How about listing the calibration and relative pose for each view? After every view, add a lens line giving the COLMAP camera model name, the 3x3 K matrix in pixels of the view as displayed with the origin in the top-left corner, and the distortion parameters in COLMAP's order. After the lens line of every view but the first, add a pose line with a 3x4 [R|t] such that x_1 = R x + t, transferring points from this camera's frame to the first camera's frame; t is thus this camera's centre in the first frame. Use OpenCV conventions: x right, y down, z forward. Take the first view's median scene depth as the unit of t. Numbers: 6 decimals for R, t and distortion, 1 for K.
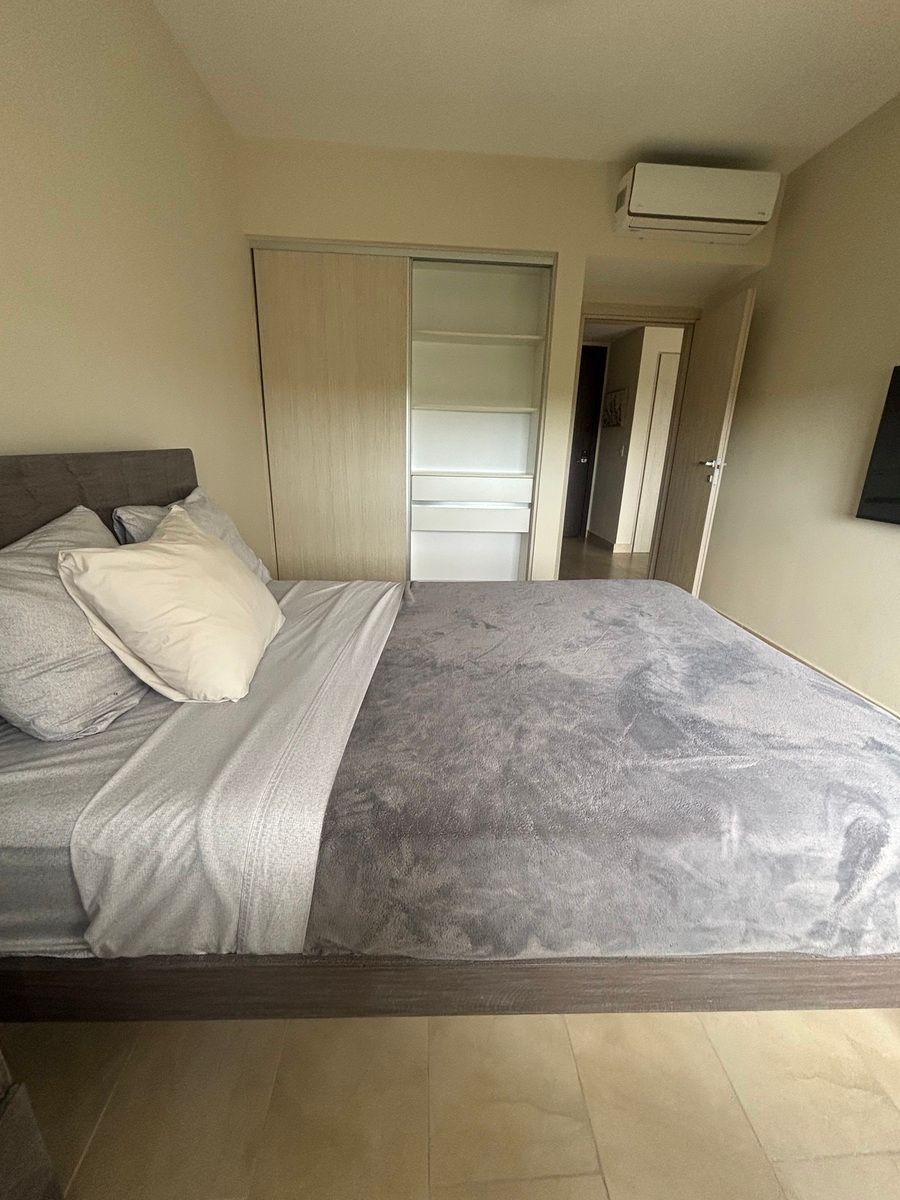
lens RADIAL K [[479.7, 0, 450.0], [0, 479.7, 600.0], [0, 0, 1]] dist [-0.000581, 0.000730]
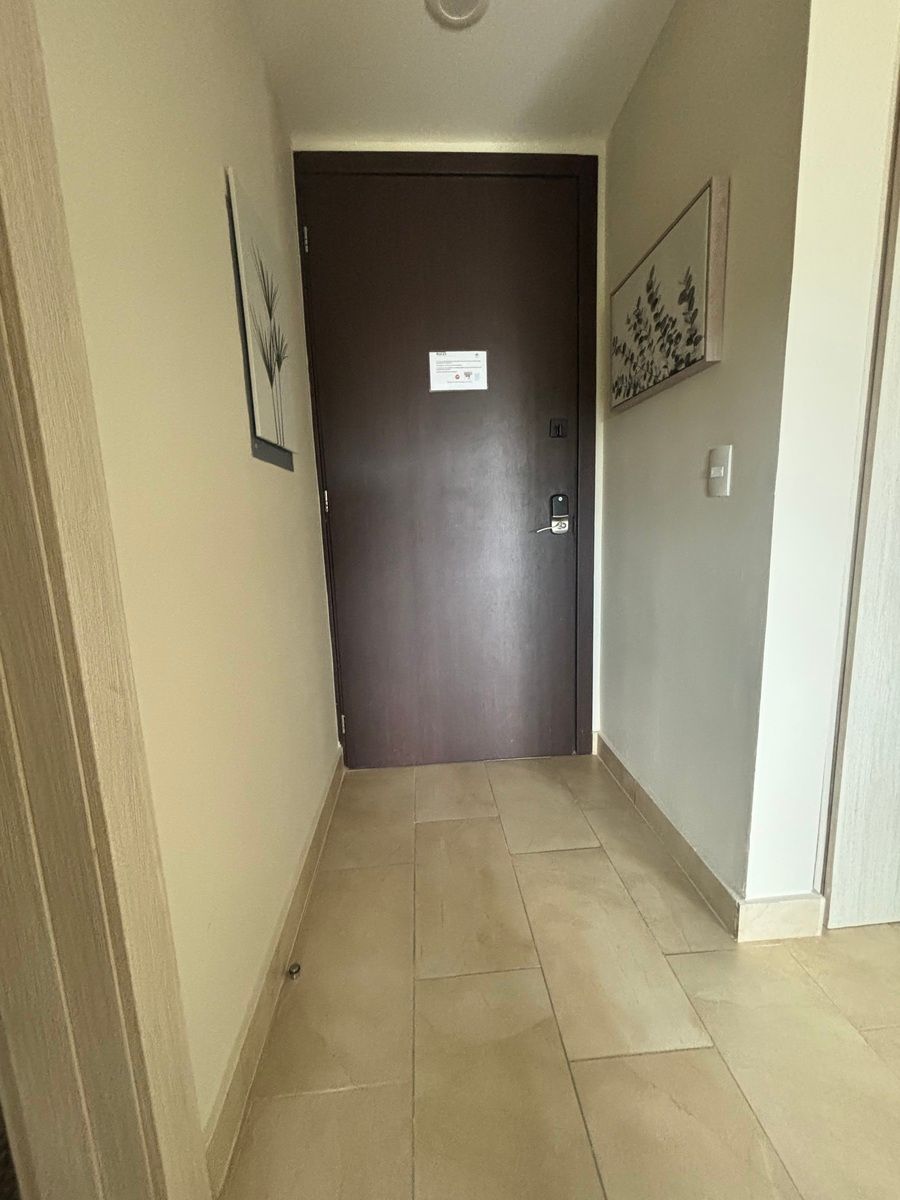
lens RADIAL K [[479.7, 0, 450.0], [0, 479.7, 600.0], [0, 0, 1]] dist [-0.000581, 0.000730]
pose [[0.997483, -0.070814, 0.003665, 0.215123], [0.070635, 0.987764, -0.139044, -0.217255], [0.006226, 0.138953, 0.990279, 0.738328]]
